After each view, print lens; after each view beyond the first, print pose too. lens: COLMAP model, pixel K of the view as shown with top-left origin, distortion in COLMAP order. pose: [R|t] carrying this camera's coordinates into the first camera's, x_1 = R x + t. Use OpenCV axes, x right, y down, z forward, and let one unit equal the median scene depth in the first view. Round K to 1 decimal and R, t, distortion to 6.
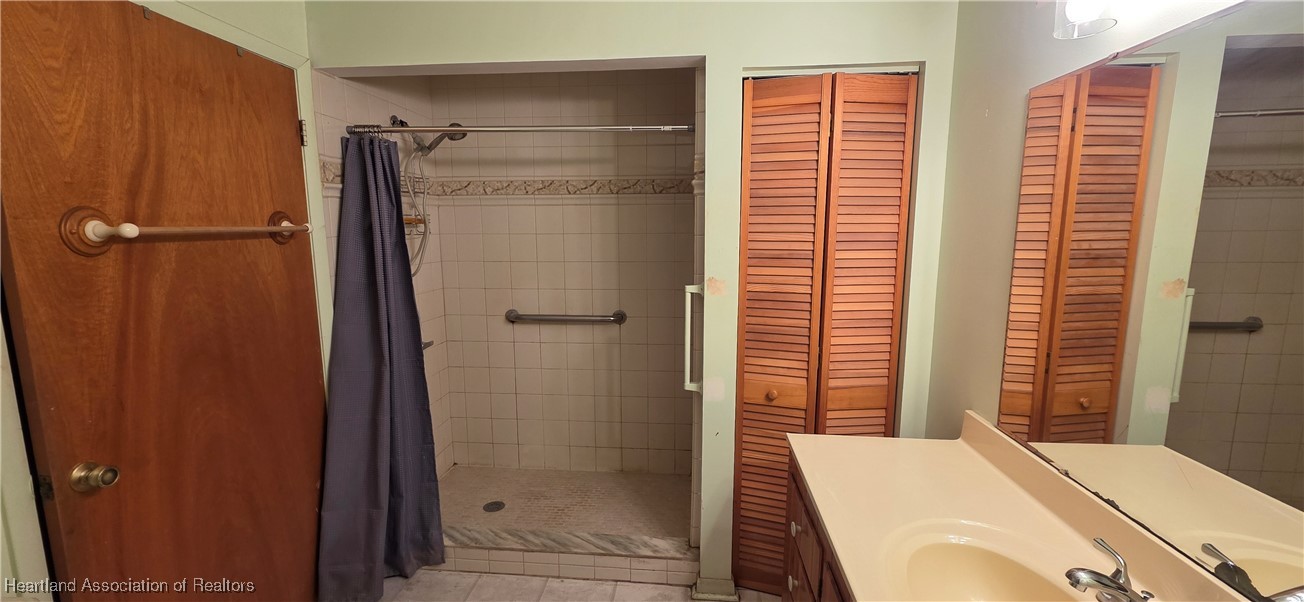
lens RADIAL K [[527.2, 0, 644.8], [0, 527.2, 298.0], [0, 0, 1]] dist [0.006434, -0.001132]
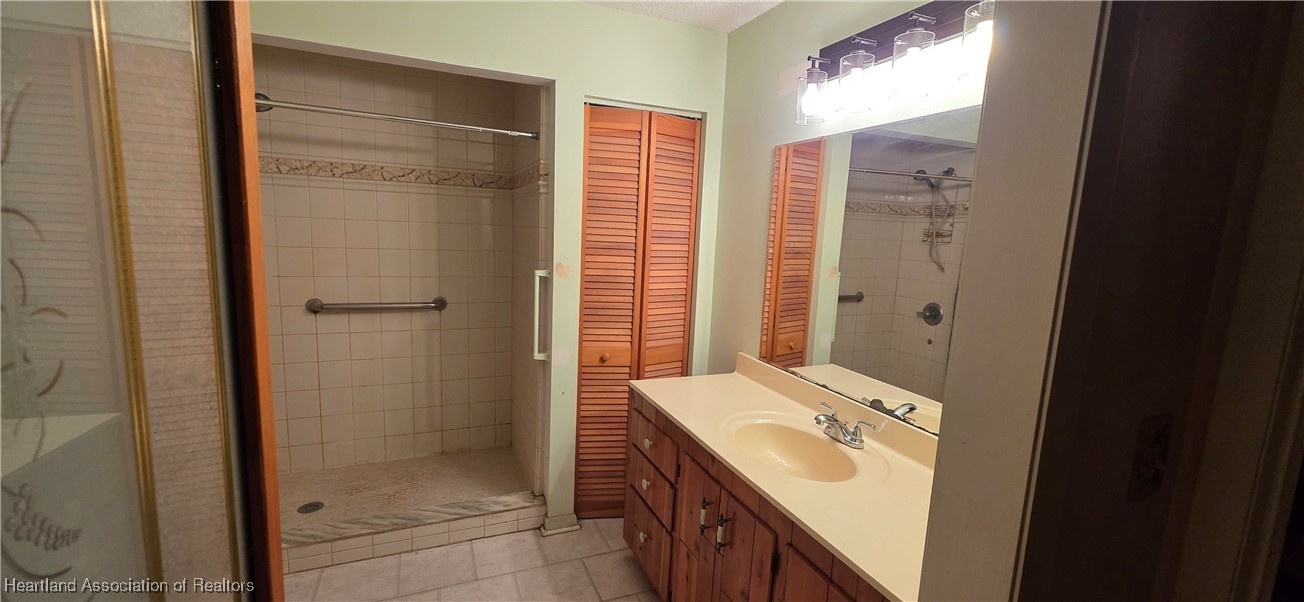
lens RADIAL K [[527.2, 0, 652.6], [0, 527.2, 295.3], [0, 0, 1]] dist [0.006434, -0.001132]
pose [[0.875462, -0.019935, 0.482876, -0.261498], [0.018286, 0.999800, 0.008123, 0.027382], [-0.482941, 0.001718, 0.875651, -0.154841]]
